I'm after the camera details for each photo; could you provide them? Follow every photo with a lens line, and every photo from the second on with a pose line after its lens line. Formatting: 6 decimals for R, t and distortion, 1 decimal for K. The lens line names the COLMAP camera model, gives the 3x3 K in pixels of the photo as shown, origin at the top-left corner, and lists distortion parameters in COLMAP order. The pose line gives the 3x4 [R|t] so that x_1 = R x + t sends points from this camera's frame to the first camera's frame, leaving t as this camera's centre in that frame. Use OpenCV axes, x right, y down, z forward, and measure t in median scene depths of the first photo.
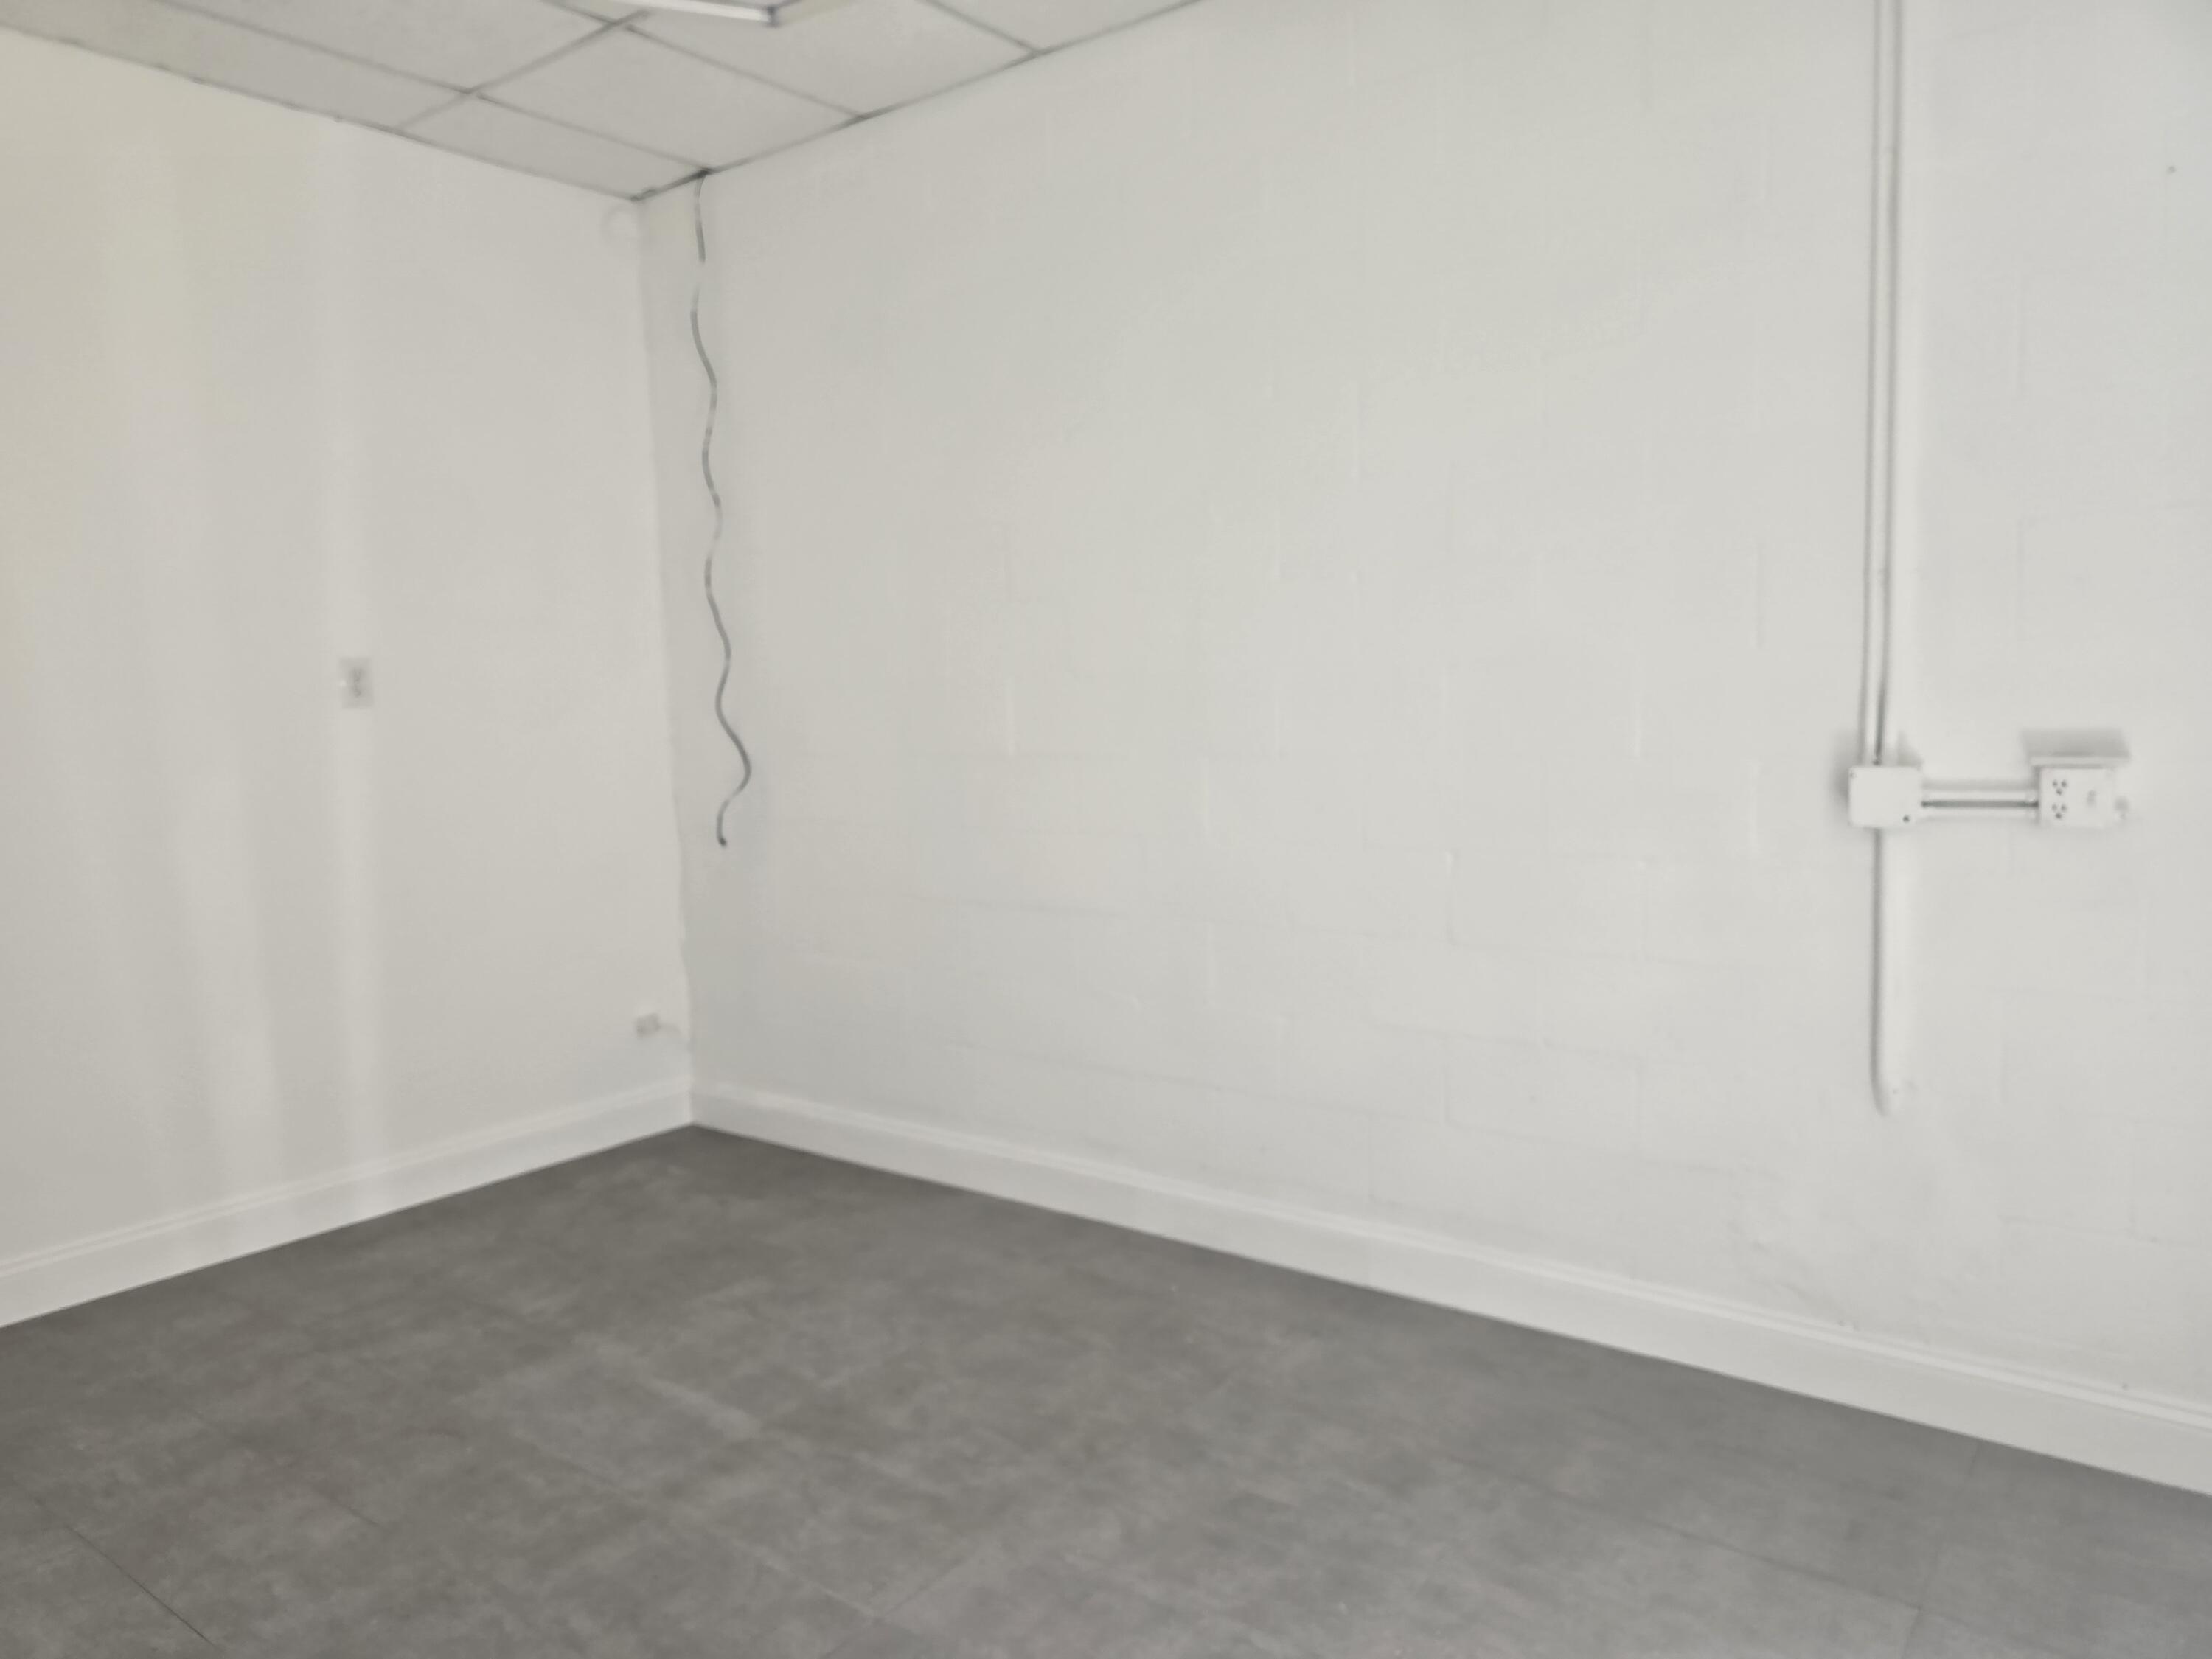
lens RADIAL K [[1505.2, 0, 1108.4], [0, 1505.2, 849.9], [0, 0, 1]] dist [0.042715, -0.036396]
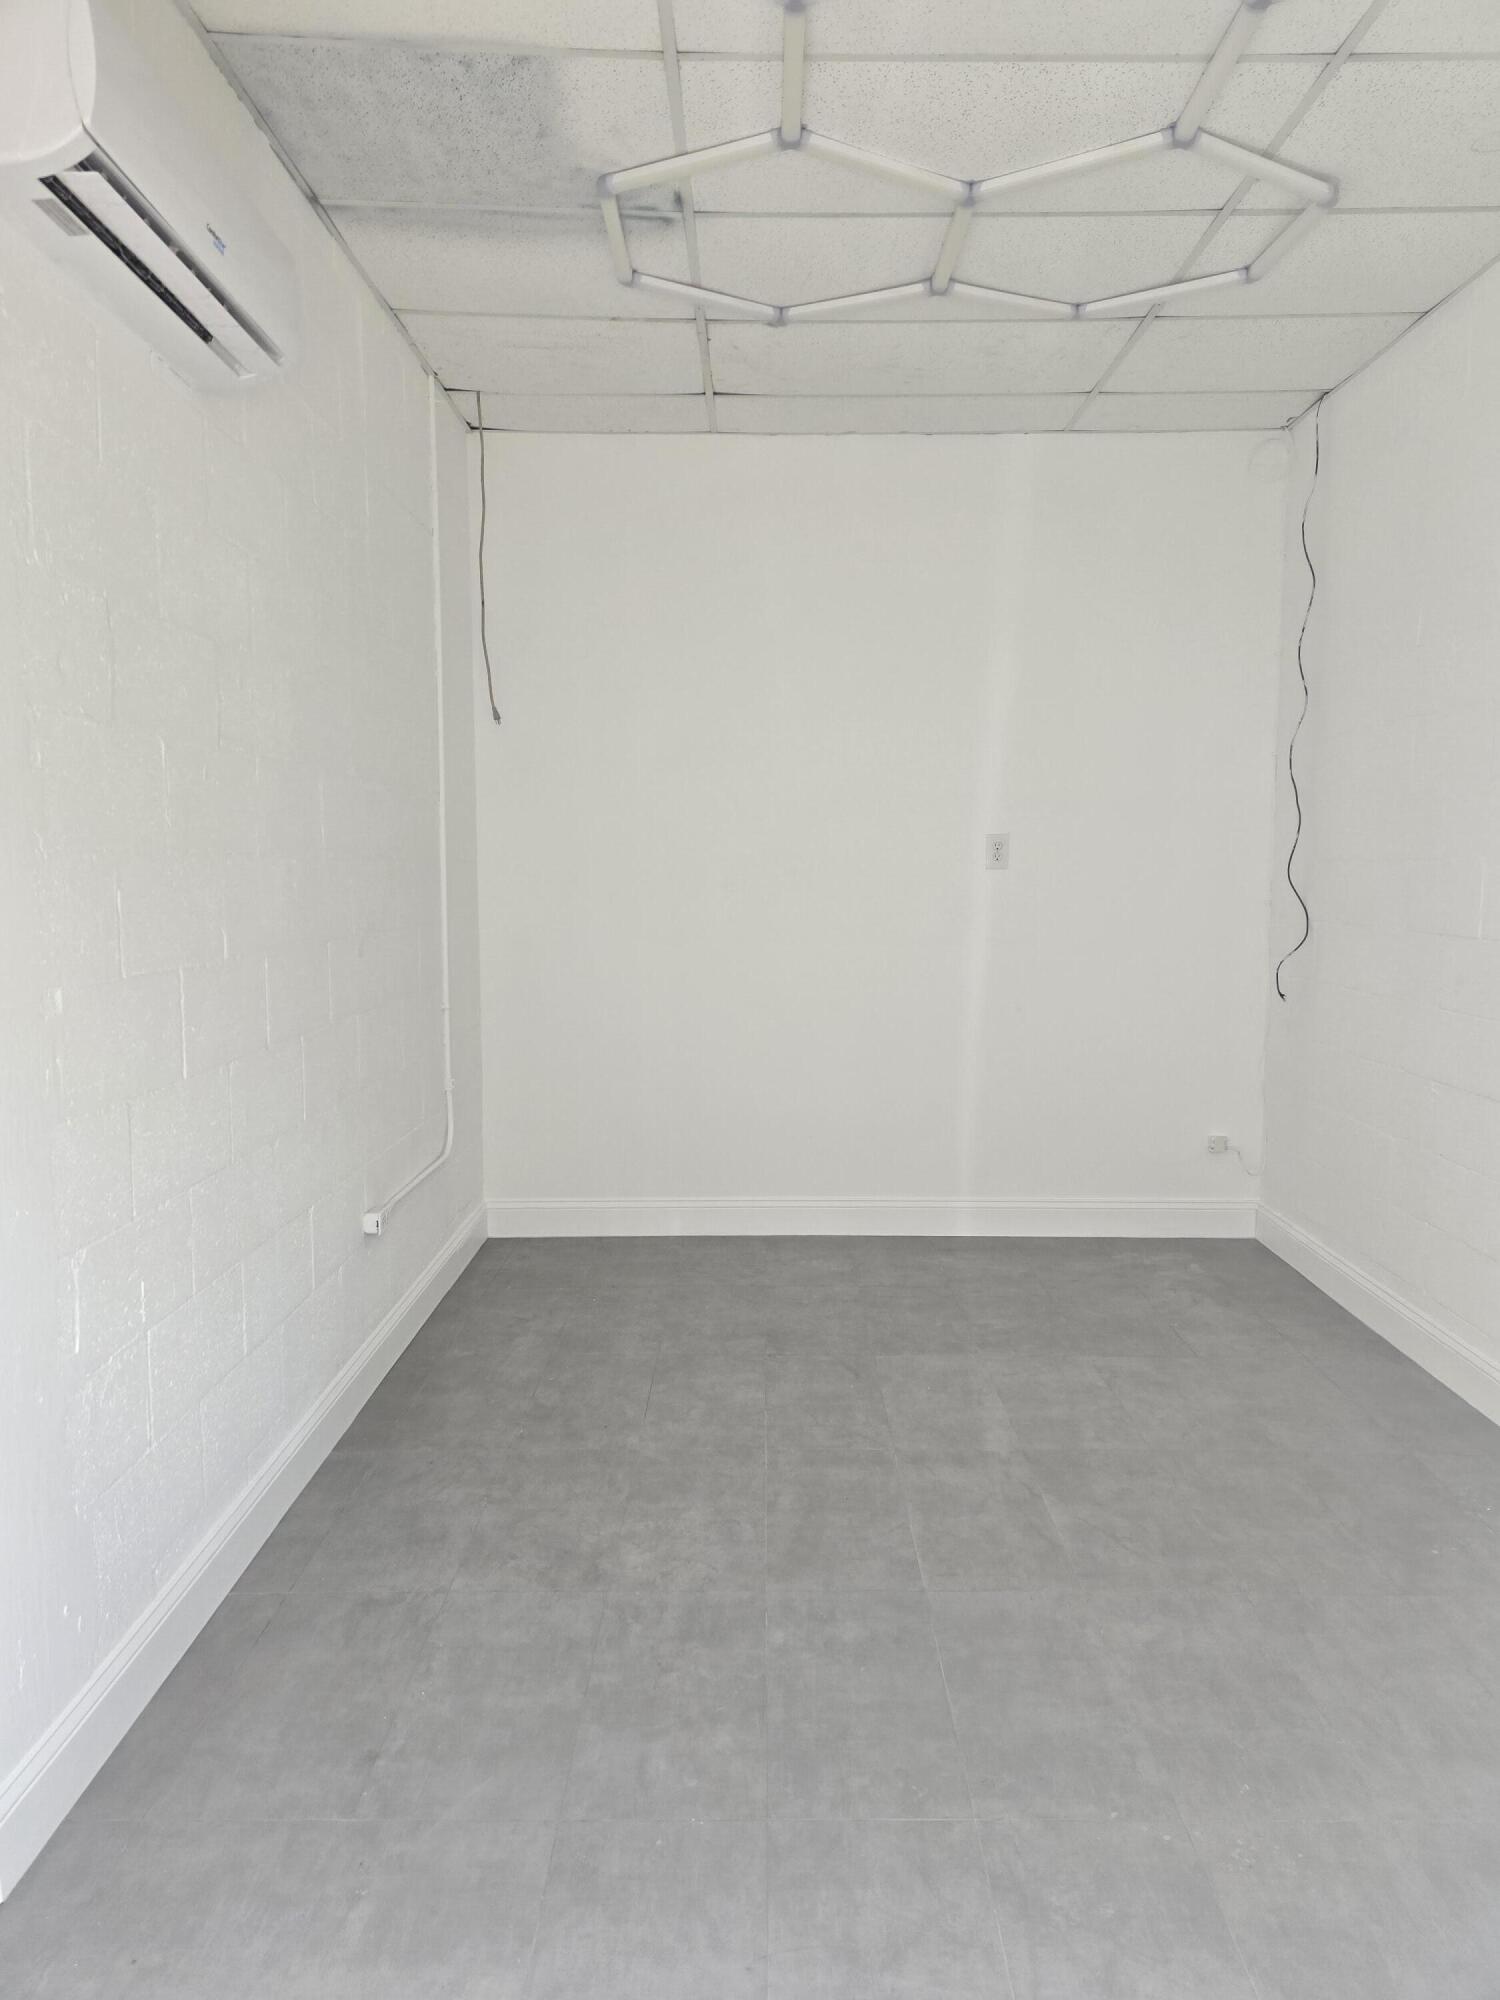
lens RADIAL K [[1331.3, 0, 750.0], [0, 1331.3, 1000.0], [0, 0, 1]] dist [0.067148, -0.061002]
pose [[0.612658, 0.111634, -0.782424, 0.494236], [-0.102254, 0.992850, 0.061589, -0.039880], [0.783705, 0.042272, 0.619693, 0.124979]]
